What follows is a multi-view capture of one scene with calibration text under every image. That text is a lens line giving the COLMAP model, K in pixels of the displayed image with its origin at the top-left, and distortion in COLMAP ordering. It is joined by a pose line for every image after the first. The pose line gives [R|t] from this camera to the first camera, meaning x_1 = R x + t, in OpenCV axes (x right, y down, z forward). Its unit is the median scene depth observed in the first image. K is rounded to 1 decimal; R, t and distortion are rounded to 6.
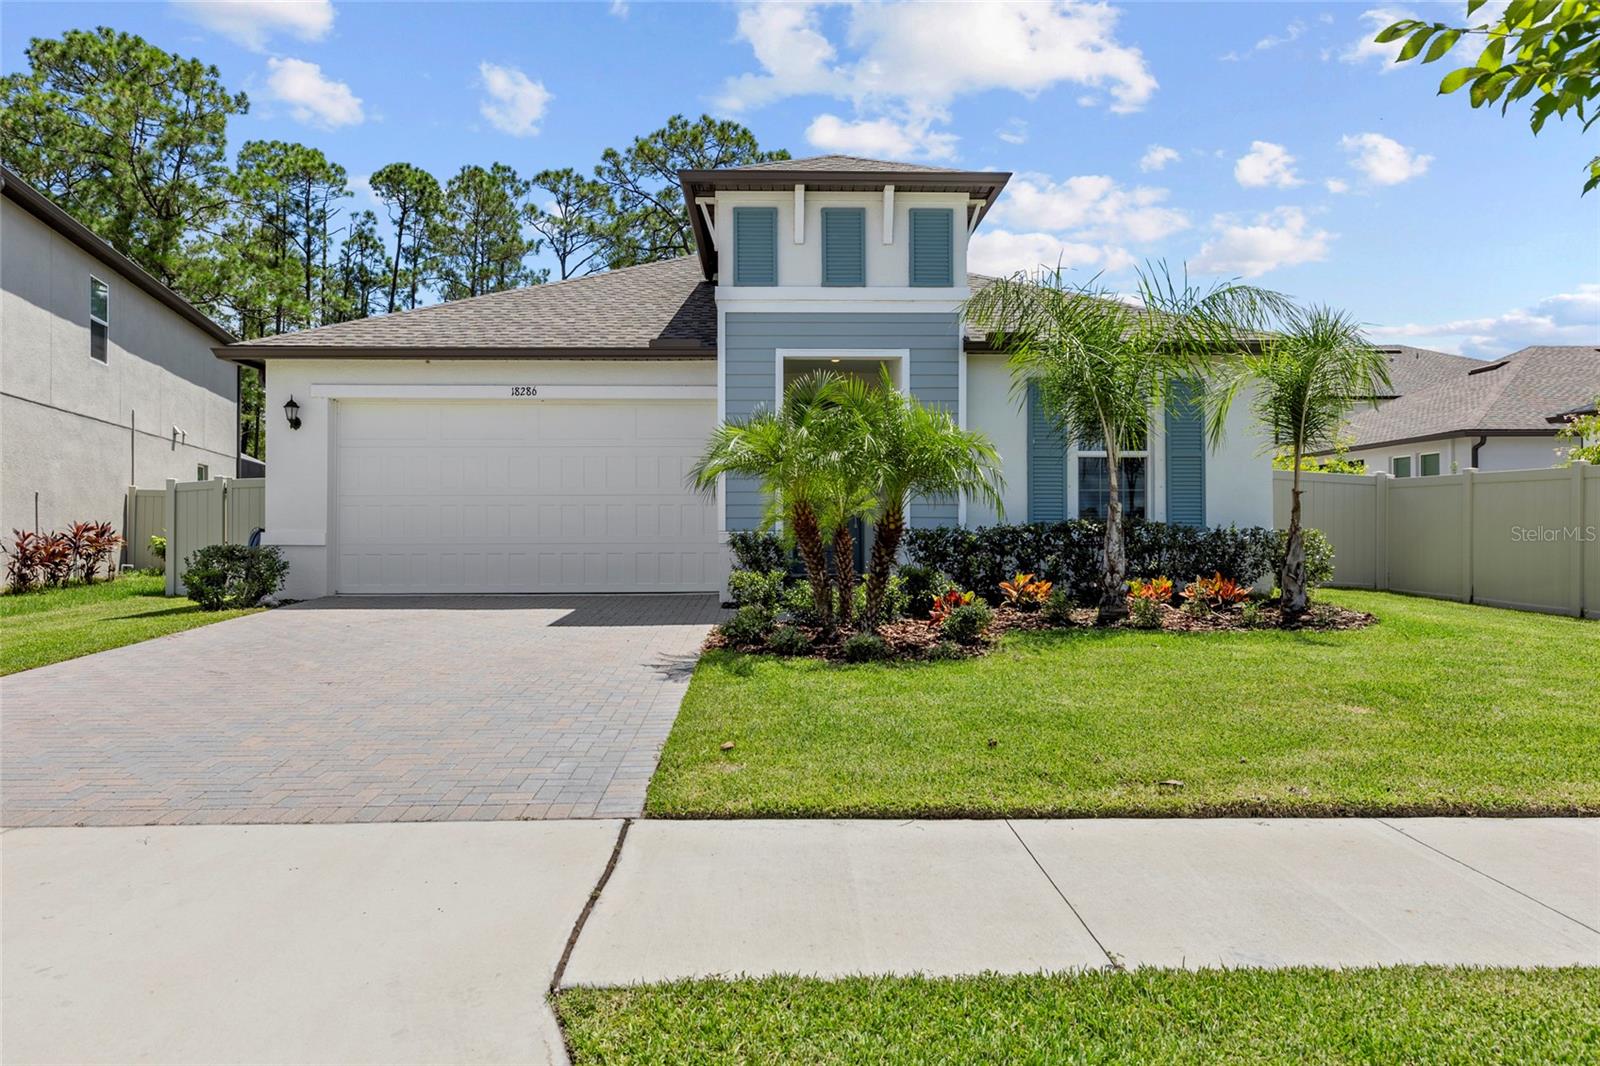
lens RADIAL K [[1045.8, 0, 800.2], [0, 1045.8, 535.6], [0, 0, 1]] dist [-0.001746, -0.001473]
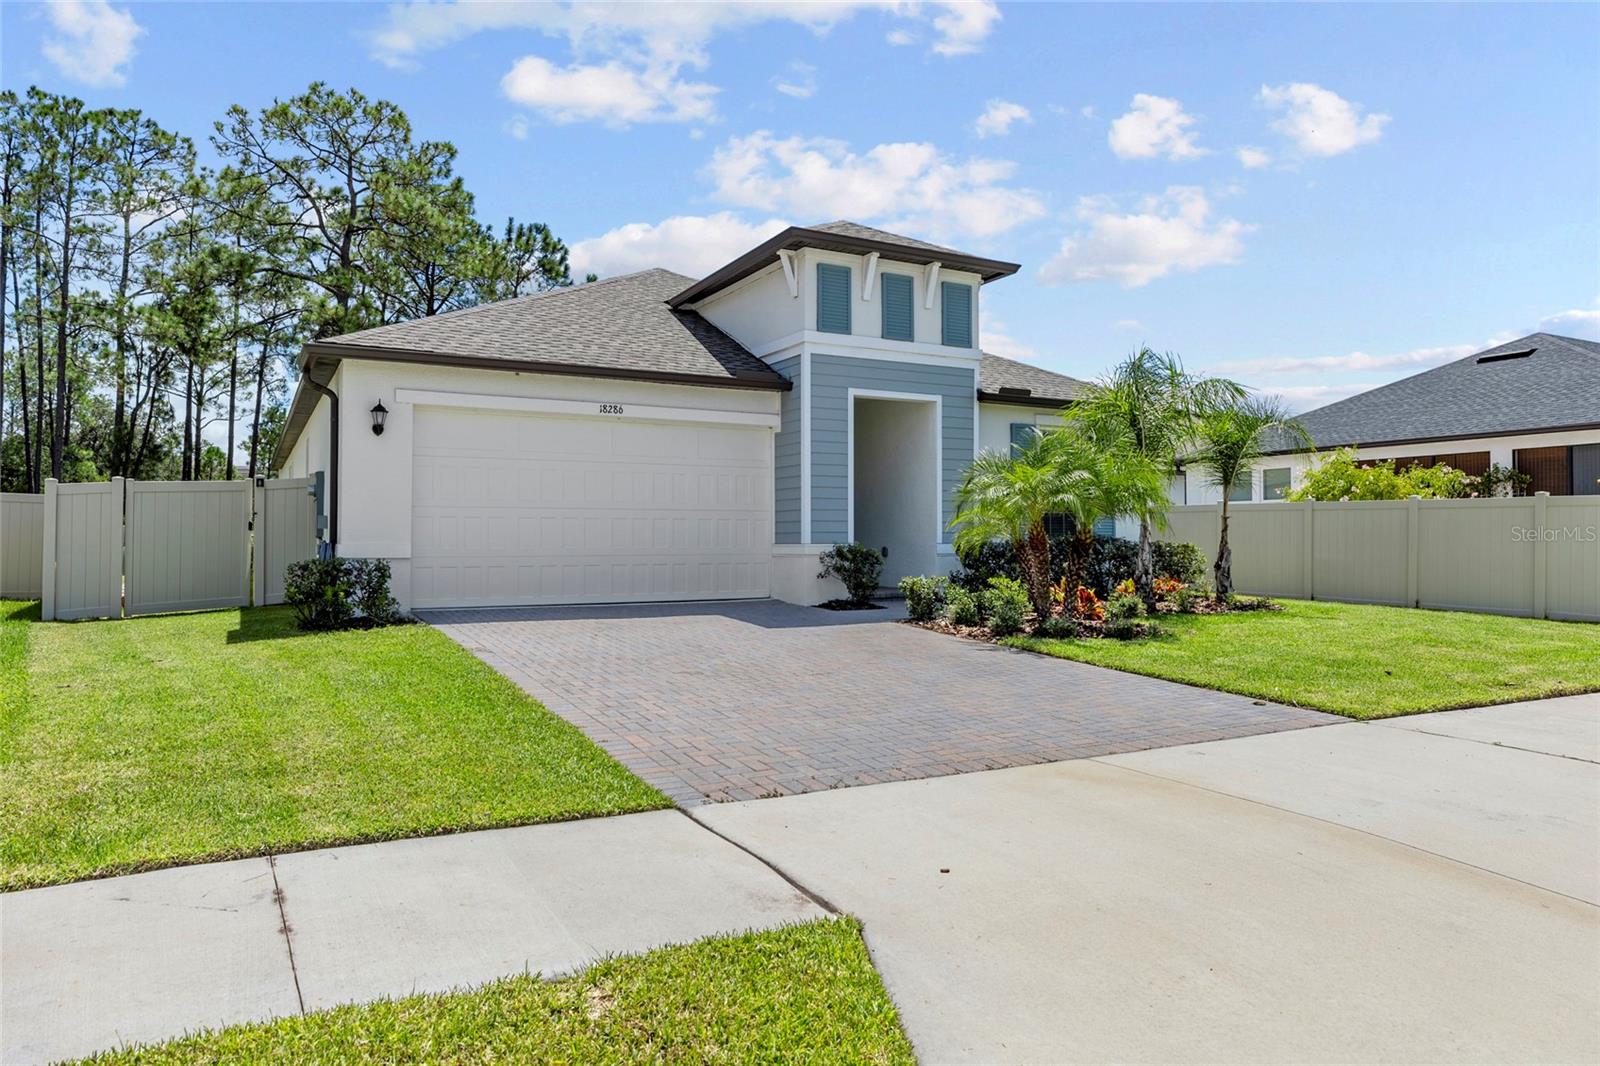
lens RADIAL K [[1045.8, 0, 794.9], [0, 1045.8, 536.6], [0, 0, 1]] dist [-0.001746, -0.001473]
pose [[0.886758, 0.002618, 0.462227, -0.614203], [-0.001727, 0.999996, -0.002350, -0.008744], [-0.462231, 0.001285, 0.886759, -0.013671]]
